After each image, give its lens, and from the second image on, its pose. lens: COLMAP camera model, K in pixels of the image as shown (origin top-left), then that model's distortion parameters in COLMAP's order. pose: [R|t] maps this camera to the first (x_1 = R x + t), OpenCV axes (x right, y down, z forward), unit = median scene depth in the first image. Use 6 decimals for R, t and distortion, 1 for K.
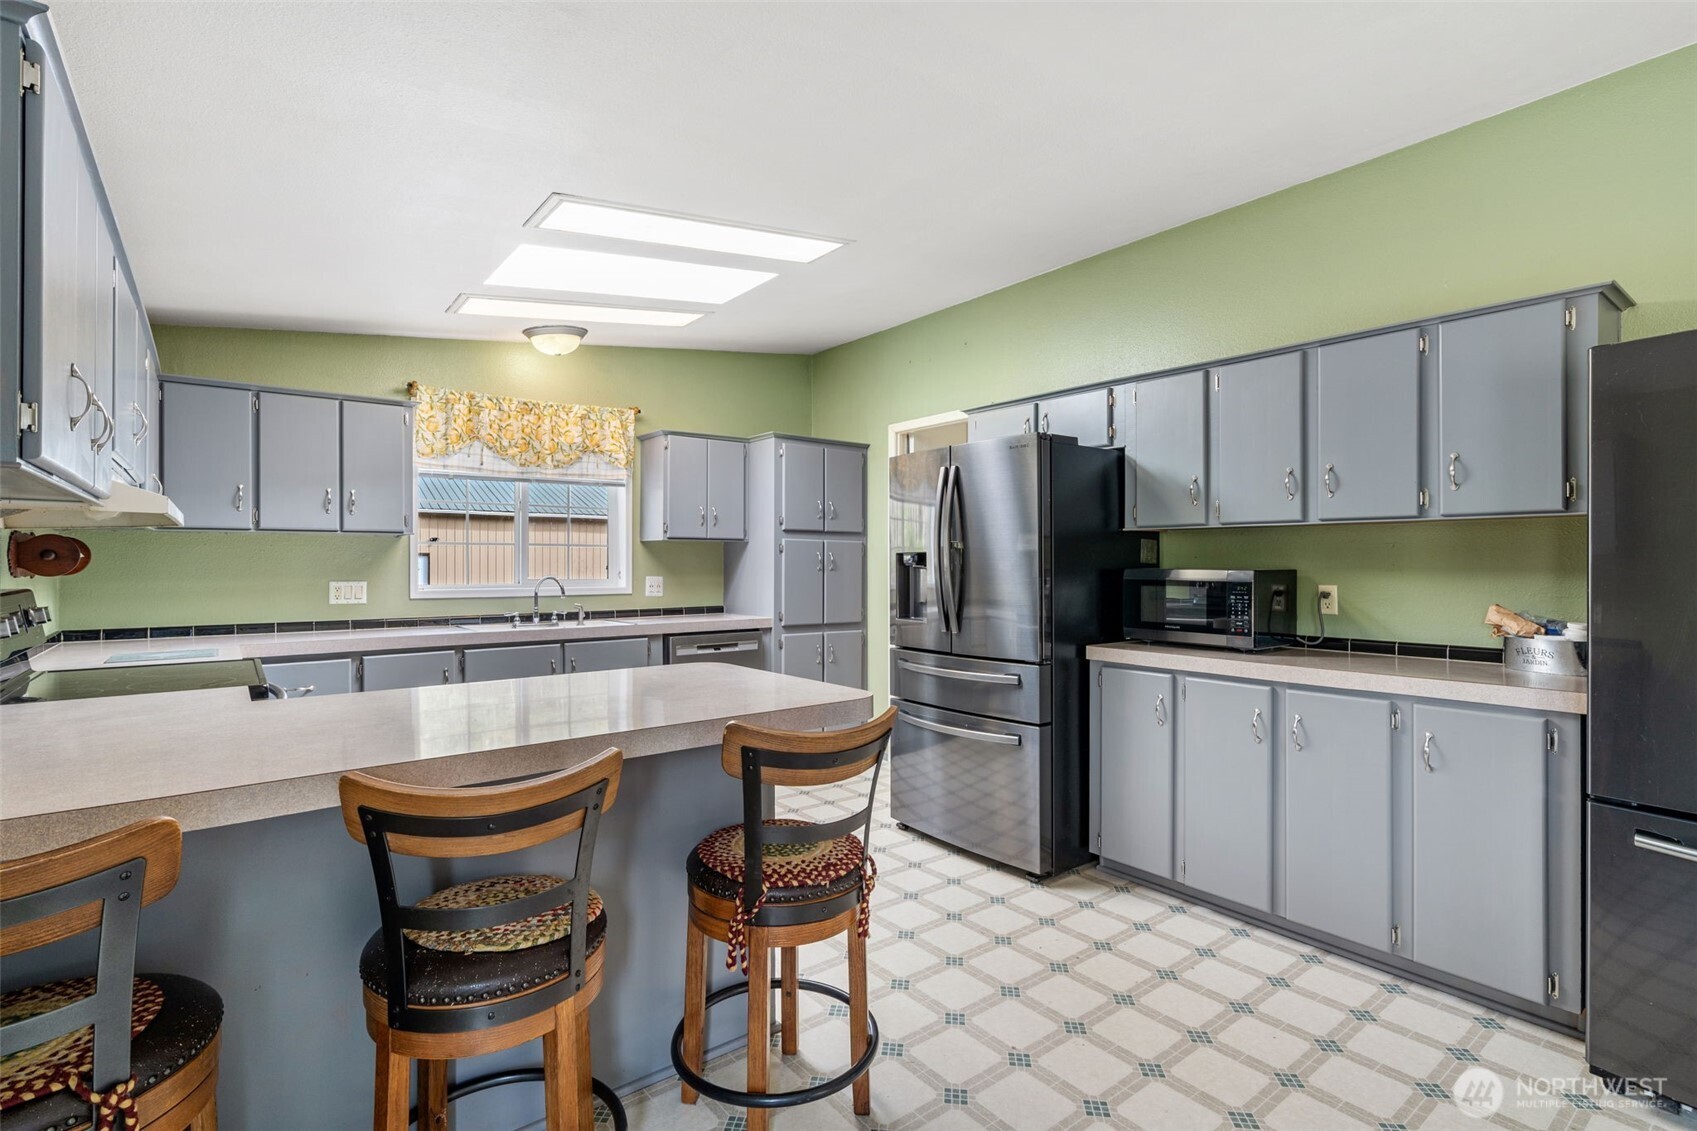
lens RADIAL K [[802.8, 0, 834.8], [0, 802.8, 562.8], [0, 0, 1]] dist [0.000356, -0.000781]
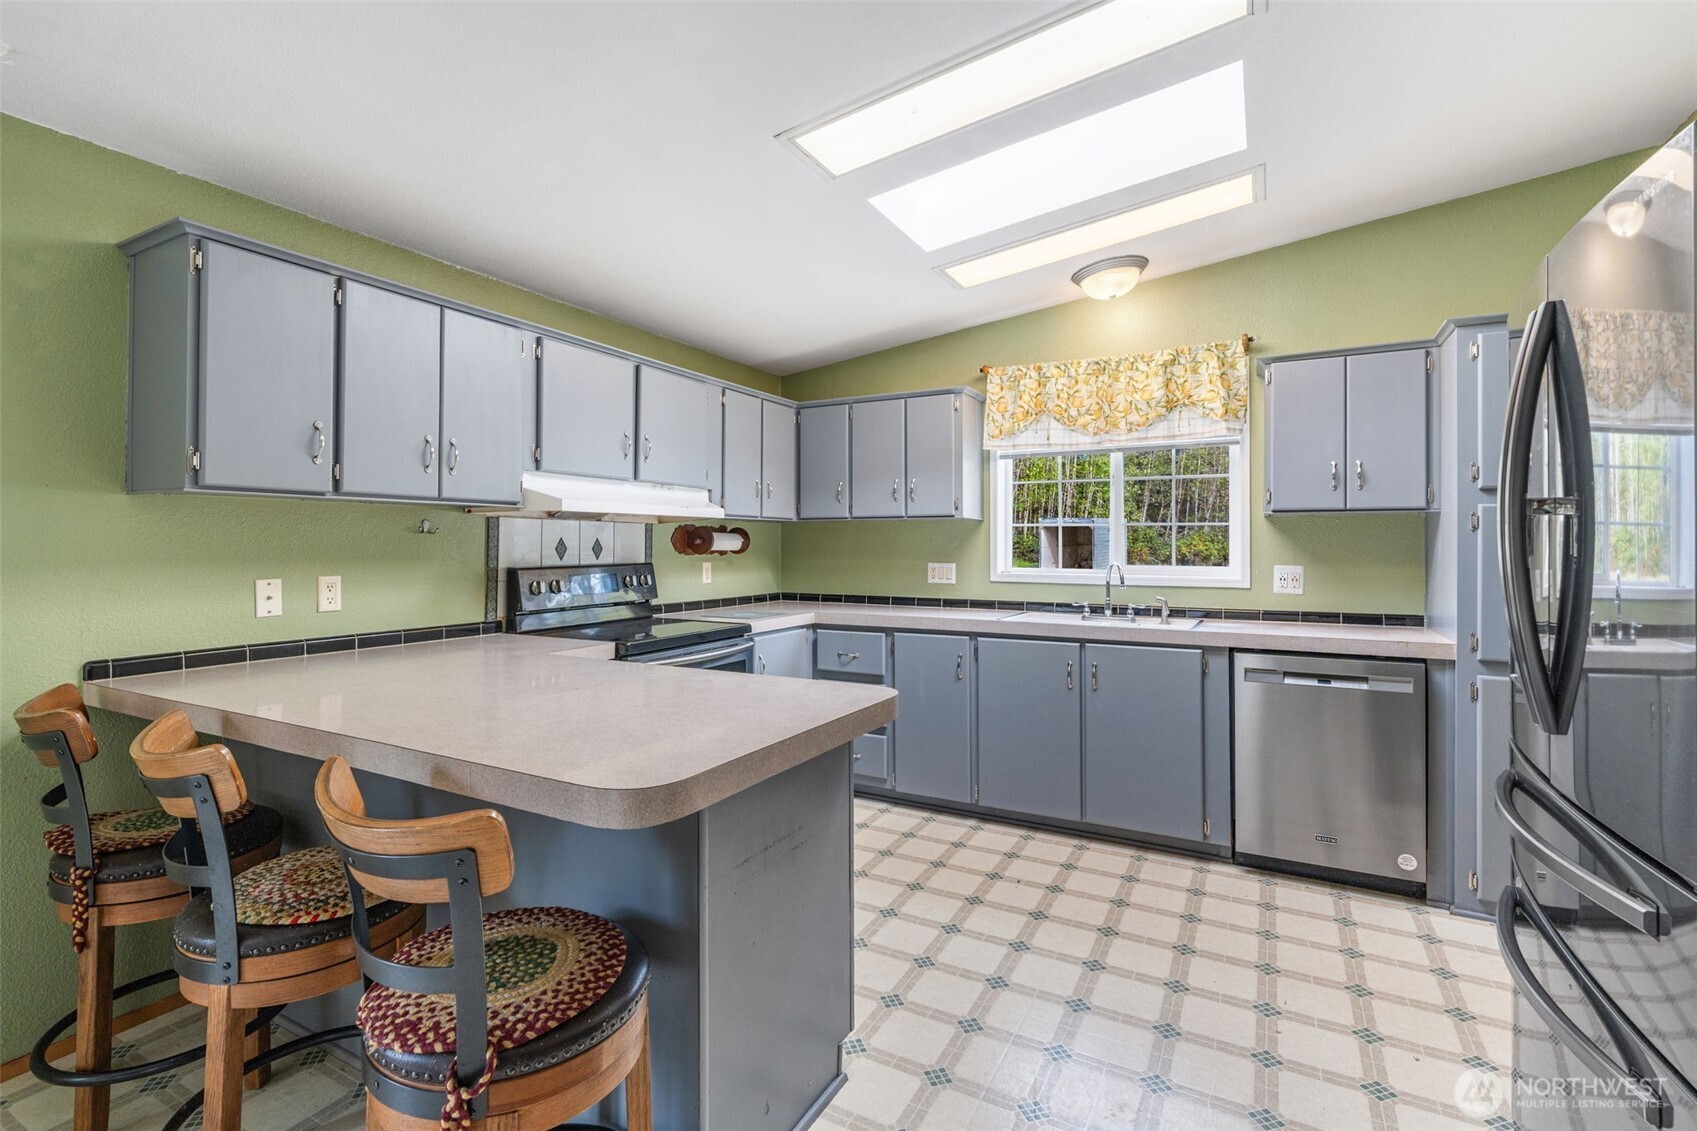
lens RADIAL K [[772.3, 0, 848.5], [0, 772.3, 537.5], [0, 0, 1]] dist [-0.003498, 0.003232]
pose [[0.405763, -0.007112, -0.913951, 0.330458], [-0.001612, 0.999963, -0.008497, -0.001863], [0.913977, 0.004921, 0.405736, 0.507378]]
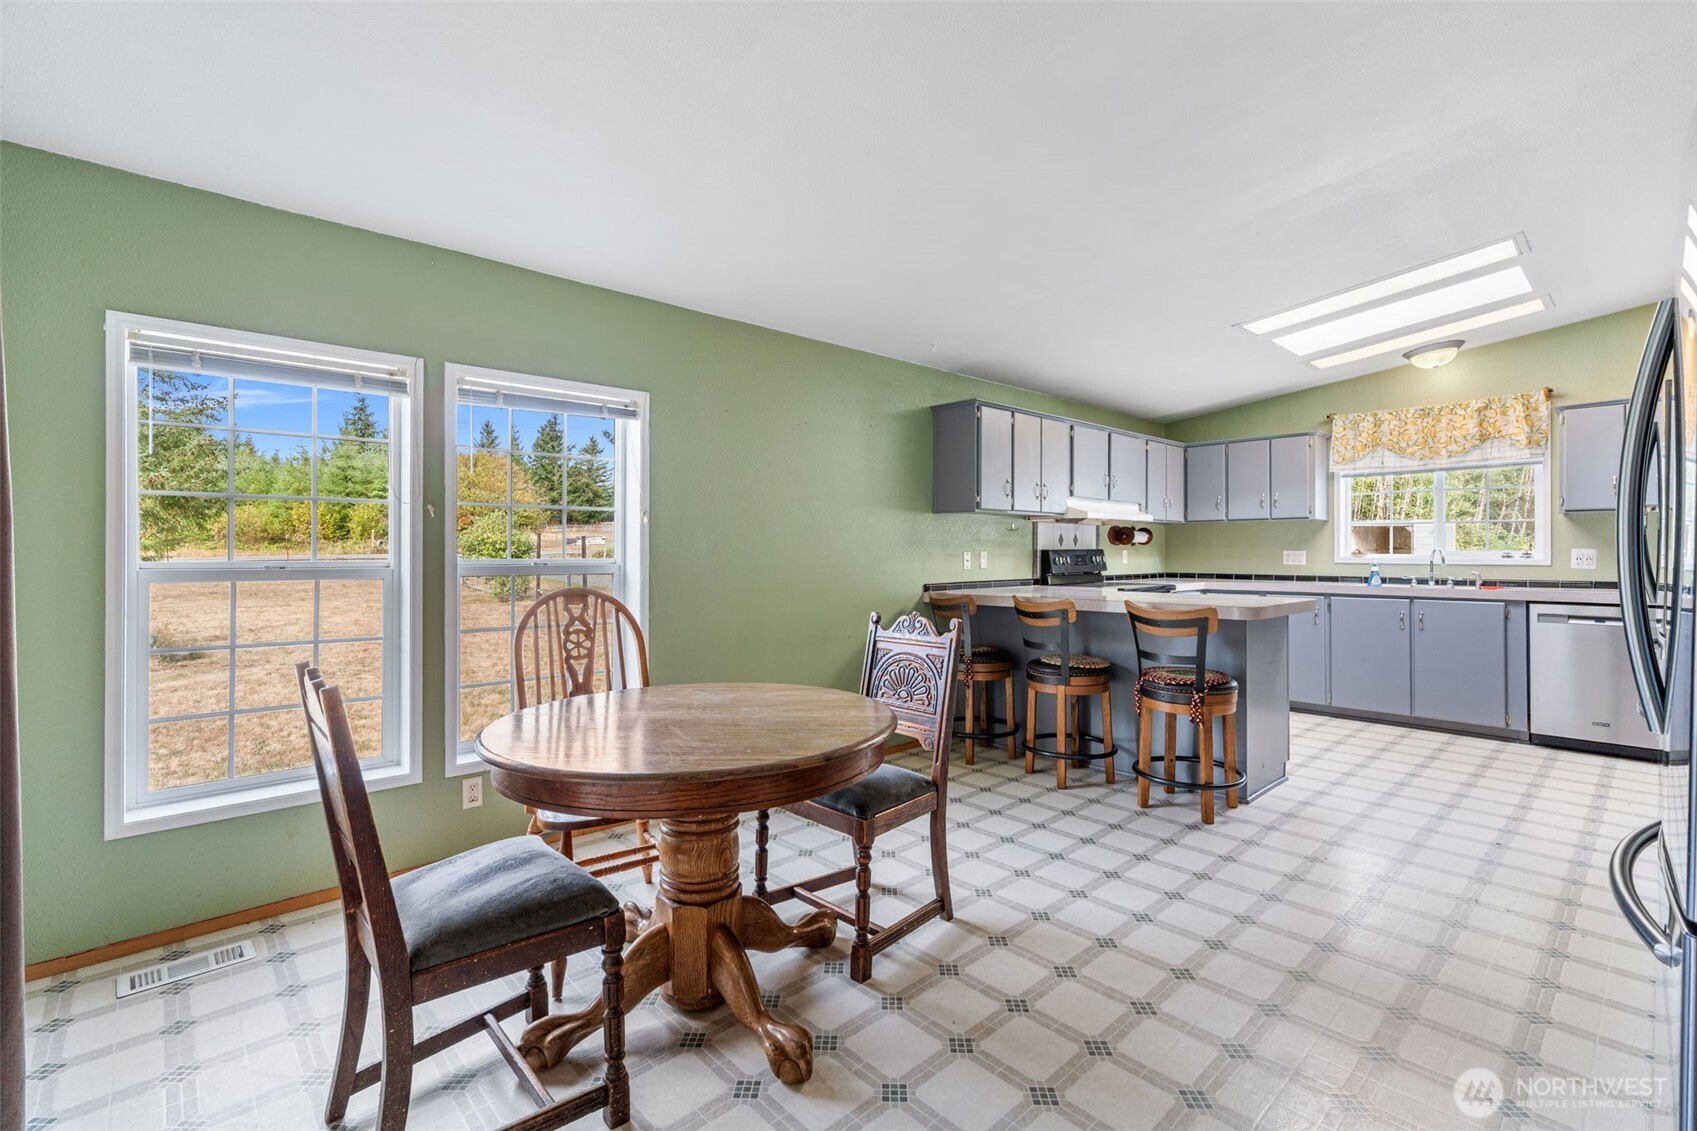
lens RADIAL K [[772.3, 0, 850.8], [0, 772.3, 550.4], [0, 0, 1]] dist [-0.003498, 0.003232]
pose [[0.098532, -0.000072, -0.995134, 0.885716], [0.000399, 1.000000, -0.000033, 0.025012], [0.995134, -0.000393, 0.098532, -0.006675]]
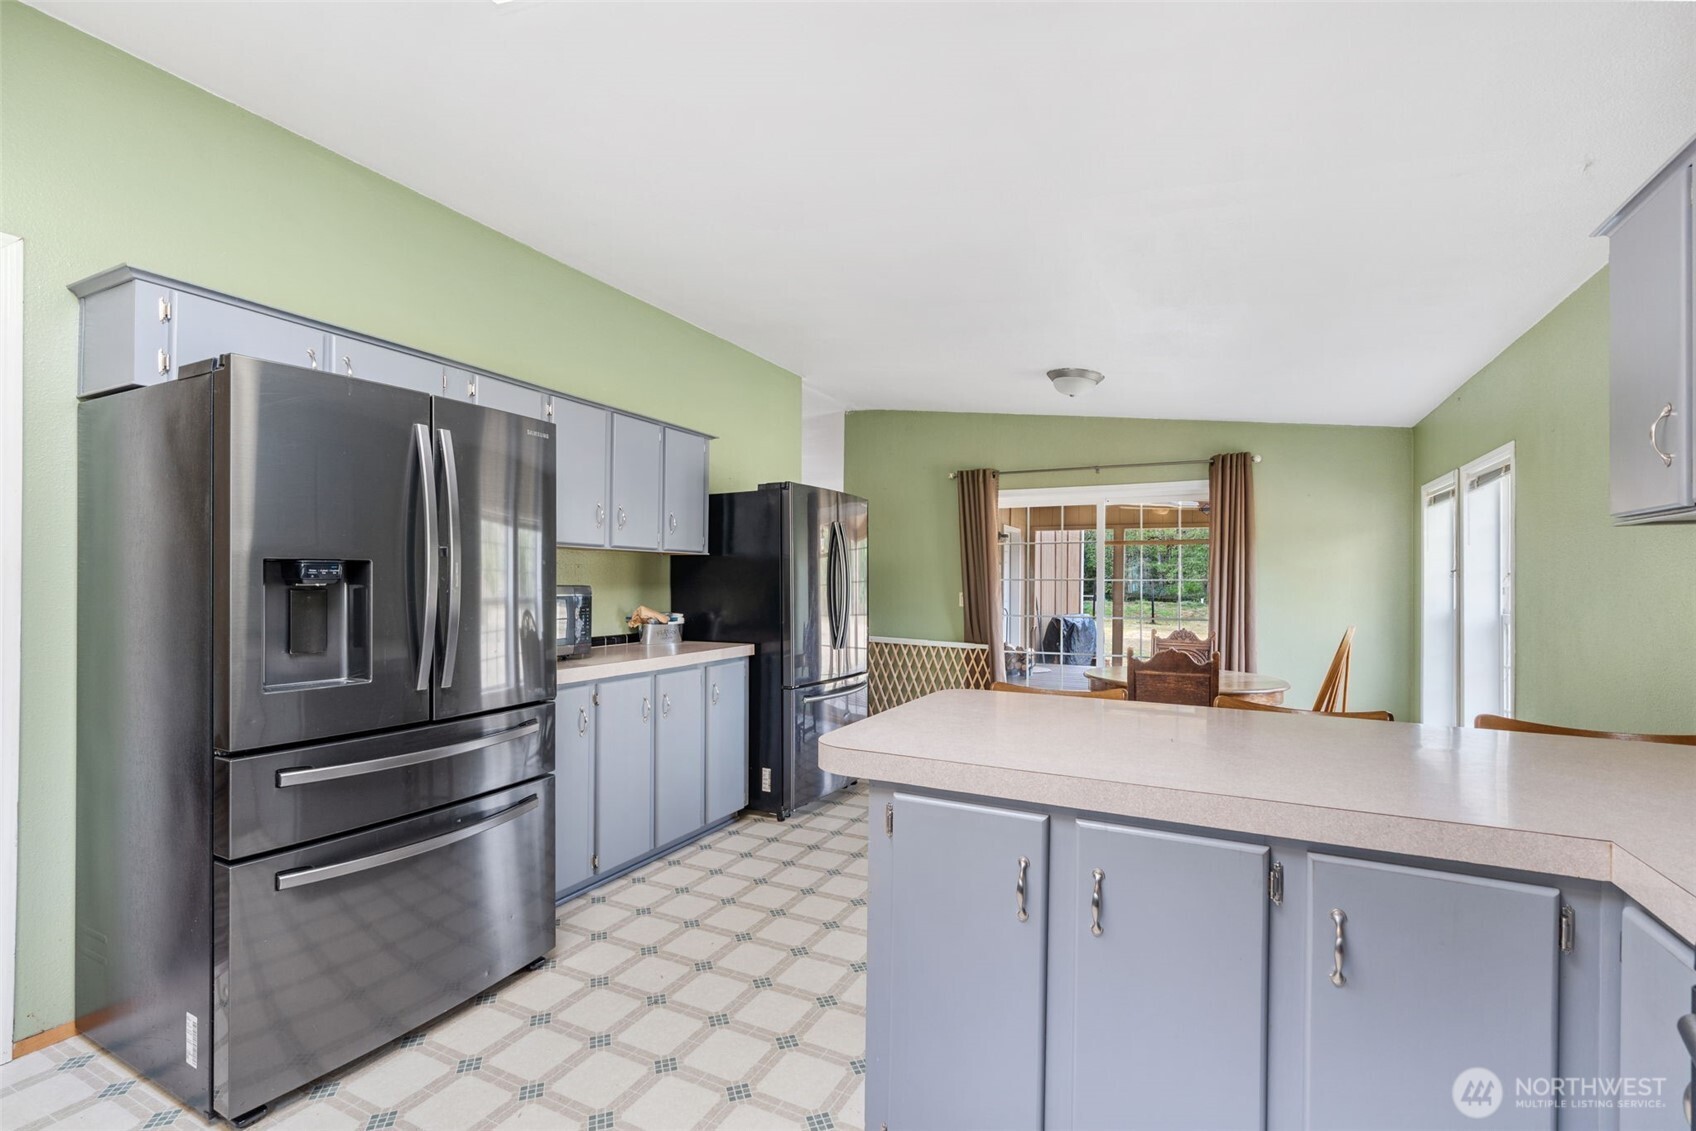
lens RADIAL K [[802.3, 0, 846.7], [0, 802.3, 571.9], [0, 0, 1]] dist [0.000356, -0.000781]
pose [[-0.446371, 0.001367, 0.894847, -0.556022], [-0.006779, 0.999965, -0.004909, -0.004701], [-0.894822, -0.008257, -0.446346, 0.959961]]
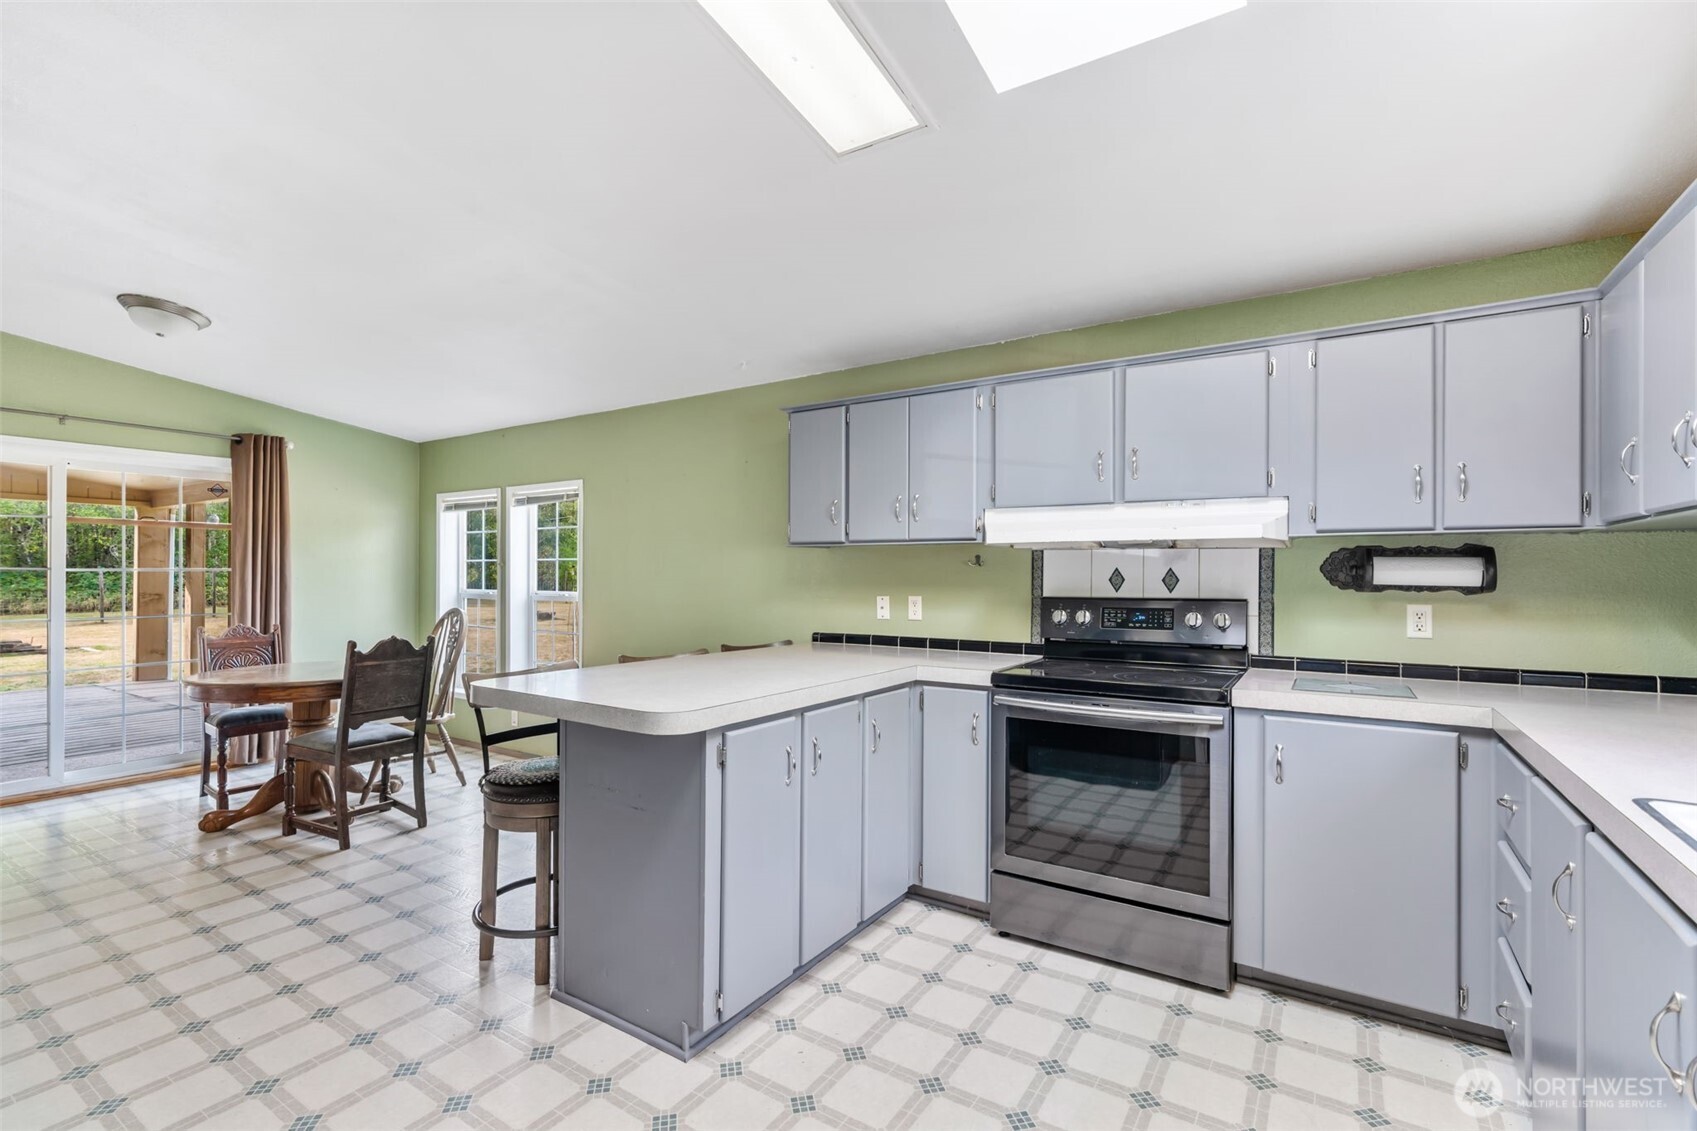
lens RADIAL K [[772.3, 0, 852.9], [0, 772.3, 572.0], [0, 0, 1]] dist [-0.003498, 0.003232]
pose [[-0.945233, -0.010195, -0.326236, -0.066544], [-0.007730, 0.999931, -0.008849, 0.005601], [0.326304, -0.005843, -0.945247, 1.271065]]
